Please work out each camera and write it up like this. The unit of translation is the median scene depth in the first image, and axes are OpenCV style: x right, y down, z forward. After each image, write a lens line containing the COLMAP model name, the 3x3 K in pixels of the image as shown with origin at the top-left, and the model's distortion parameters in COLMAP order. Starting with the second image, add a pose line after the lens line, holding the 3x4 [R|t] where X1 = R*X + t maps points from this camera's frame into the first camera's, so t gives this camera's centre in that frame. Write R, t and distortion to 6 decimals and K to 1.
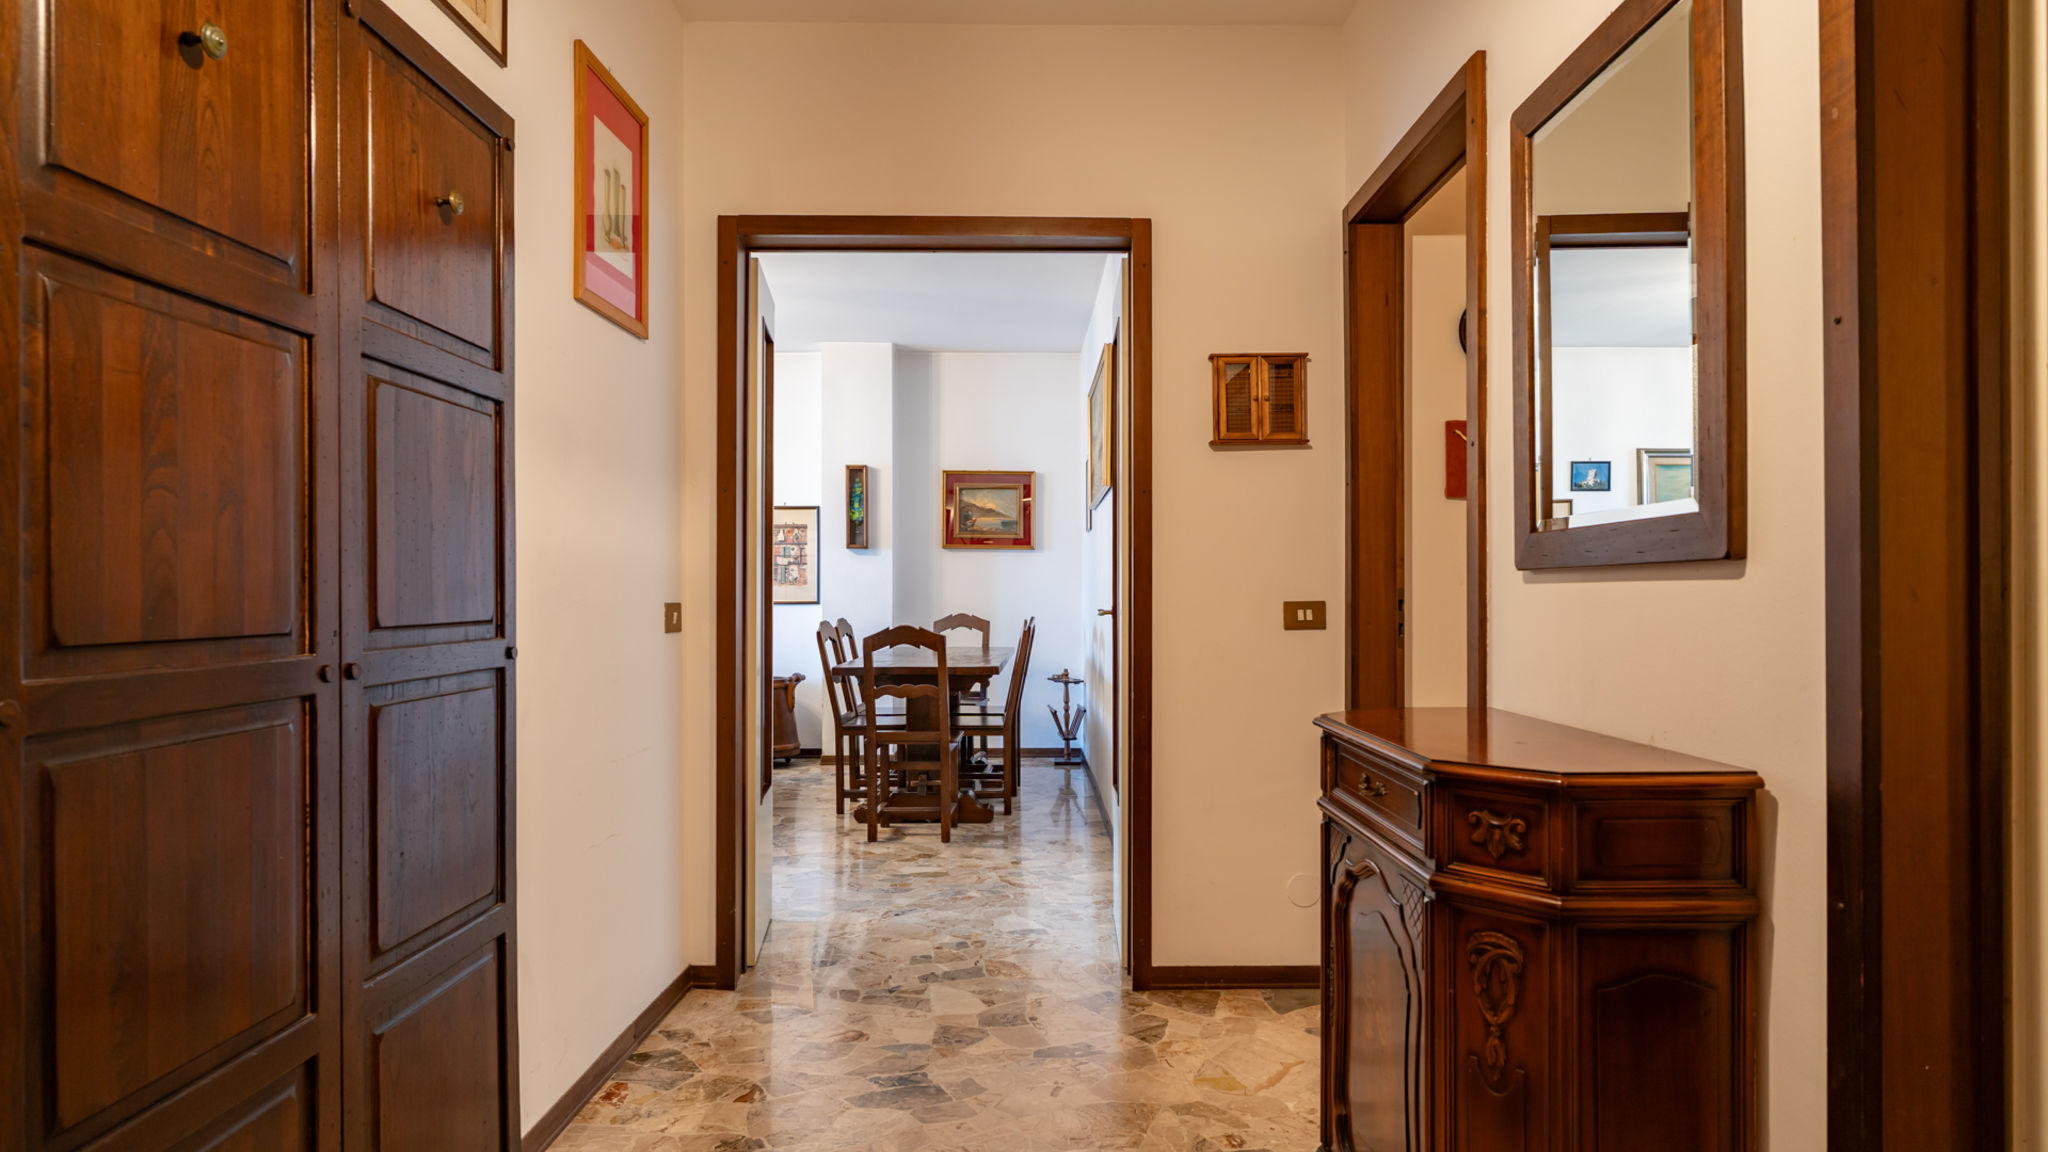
lens RADIAL K [[1142.6, 0, 1024.0], [0, 1142.6, 576.0], [0, 0, 1]] dist [-0.004942, 0.001393]
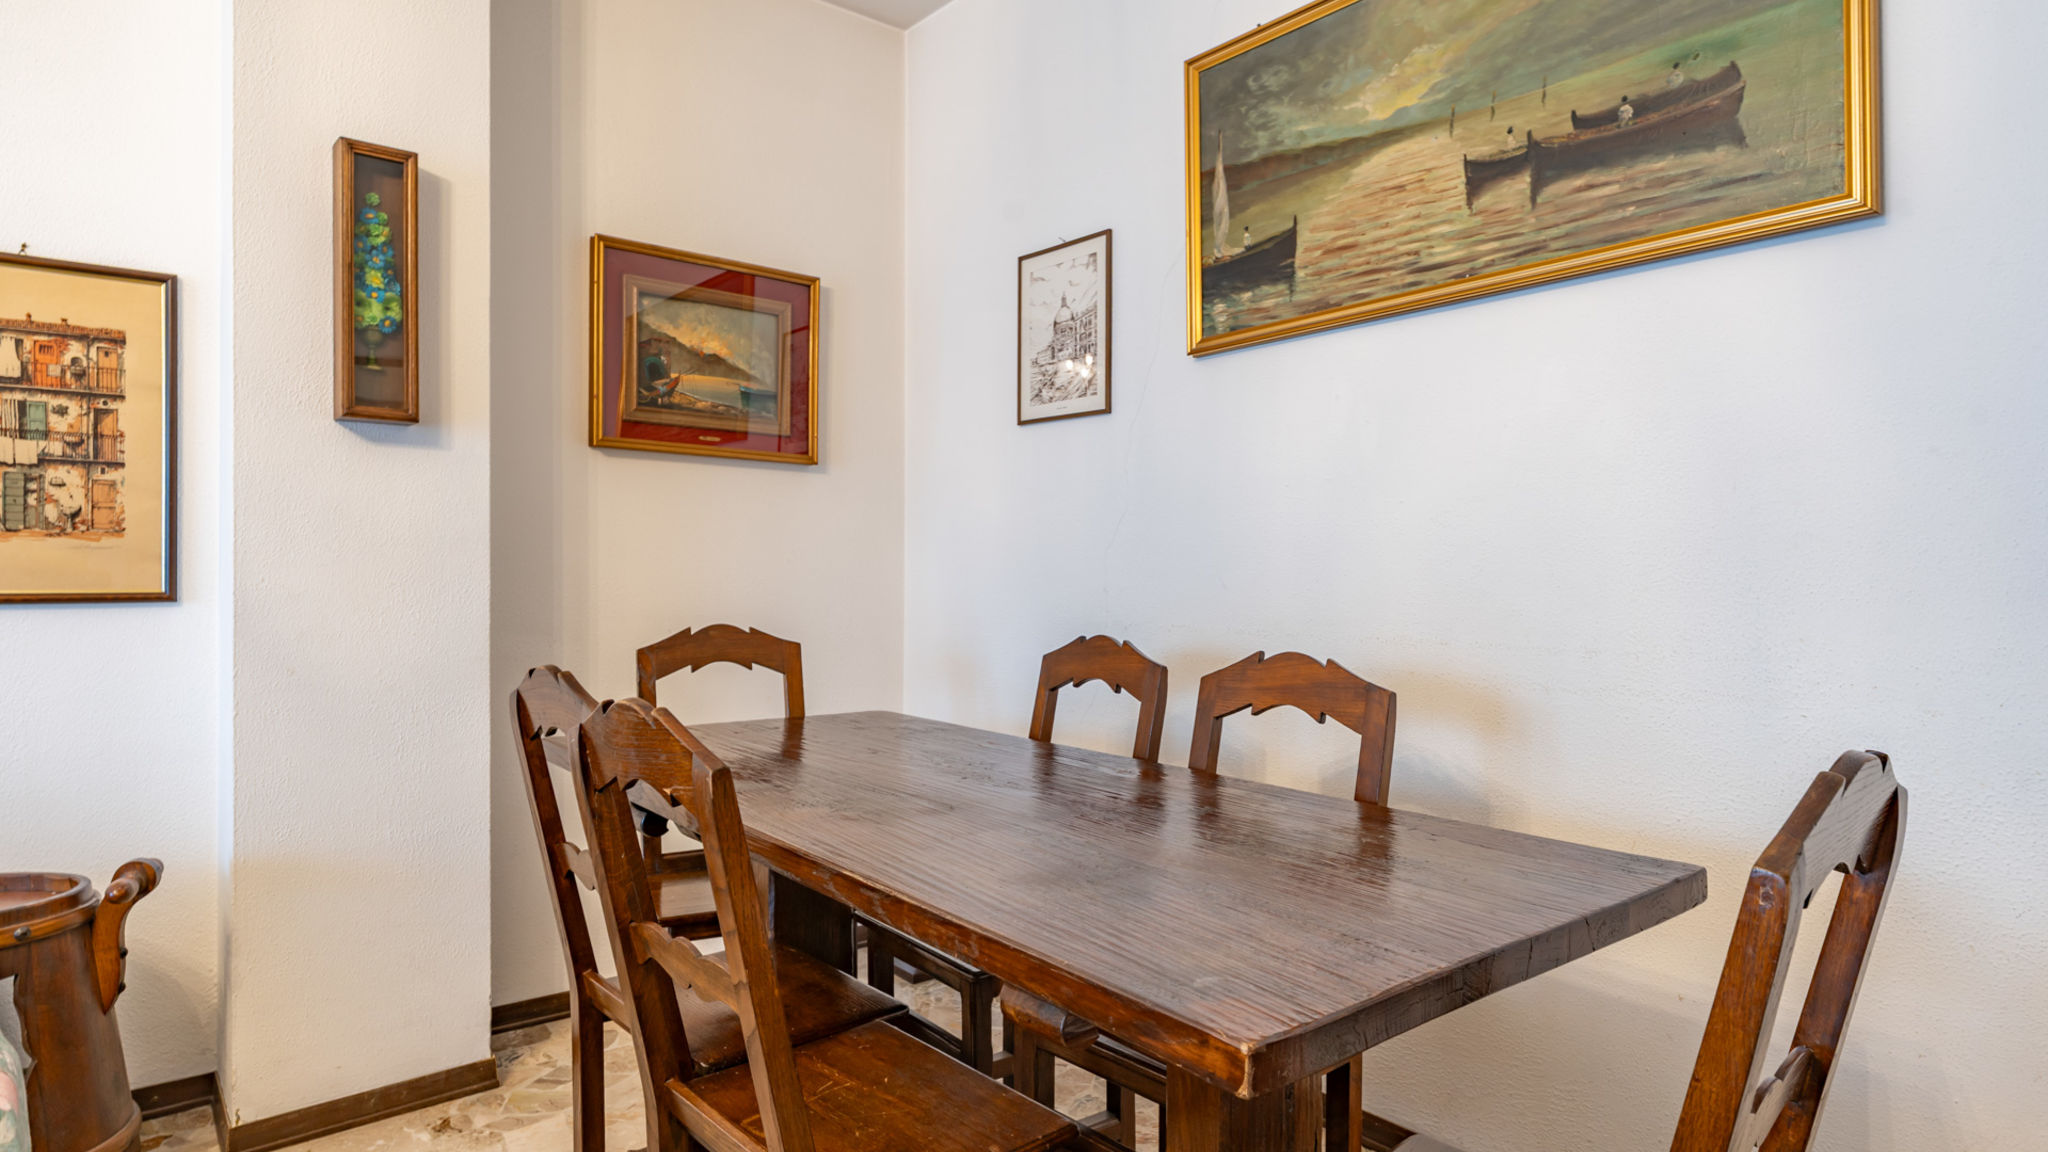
lens RADIAL K [[1158.7, 0, 1020.1], [0, 1158.7, 567.8], [0, 0, 1]] dist [0.000551, 0.000423]
pose [[0.768546, 0.006584, 0.639760, -0.209002], [-0.011980, 0.999920, 0.004102, 0.012065], [-0.639682, -0.010817, 0.768563, 0.640353]]
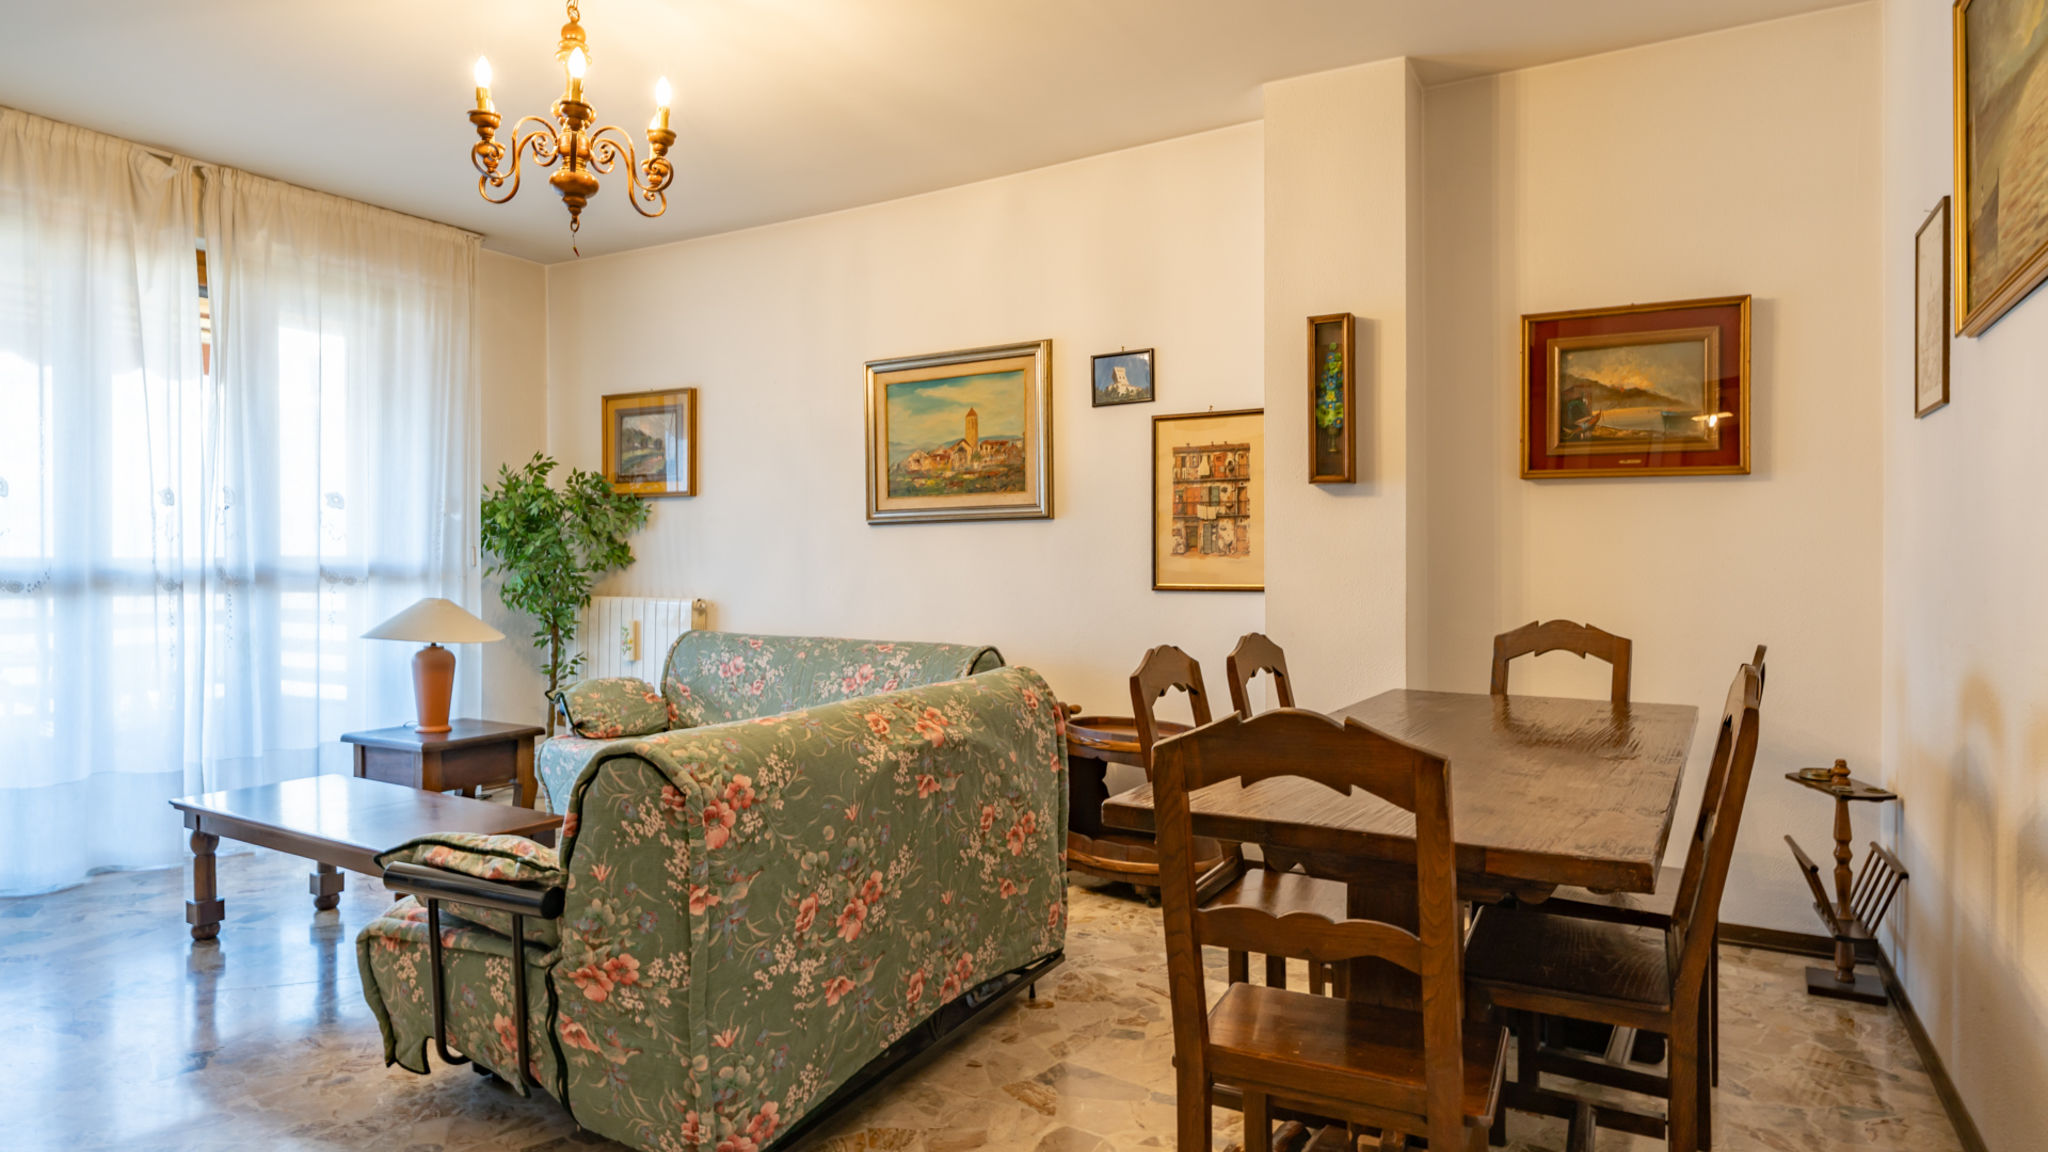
lens RADIAL K [[1158.7, 0, 1020.1], [0, 1158.7, 567.8], [0, 0, 1]] dist [0.000551, 0.000423]
pose [[0.864948, 0.003542, -0.501850, -0.009657], [0.008302, 0.999737, 0.021364, 0.000905], [0.501794, -0.022646, 0.864691, 0.486180]]
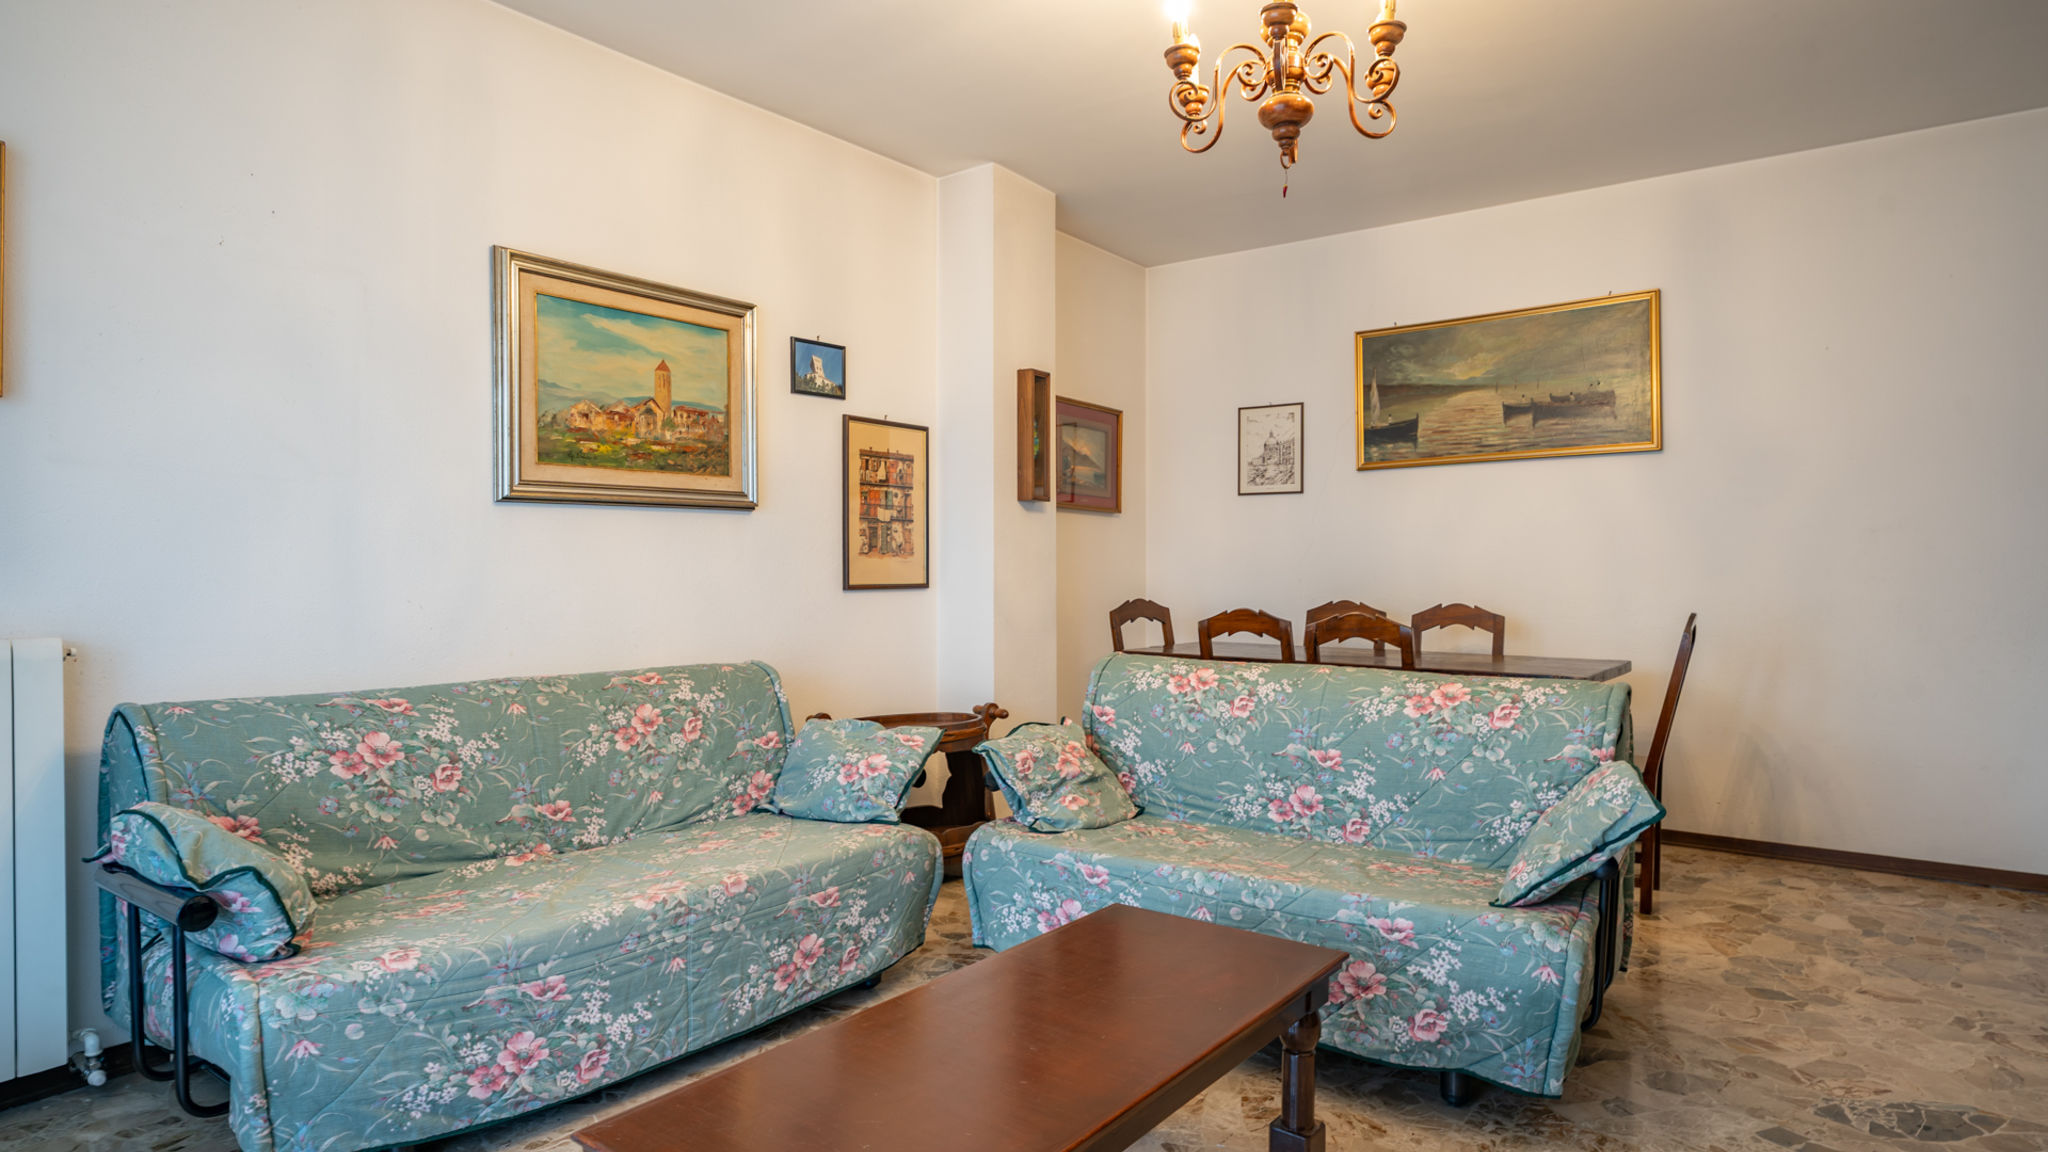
lens RADIAL K [[1127.2, 0, 1021.8], [0, 1127.2, 565.4], [0, 0, 1]] dist [-0.004241, -0.000059]
pose [[0.596672, 0.004621, 0.802472, -0.647948], [-0.011785, 0.999926, 0.003005, 0.010335], [-0.802398, -0.011250, 0.596683, 0.617733]]
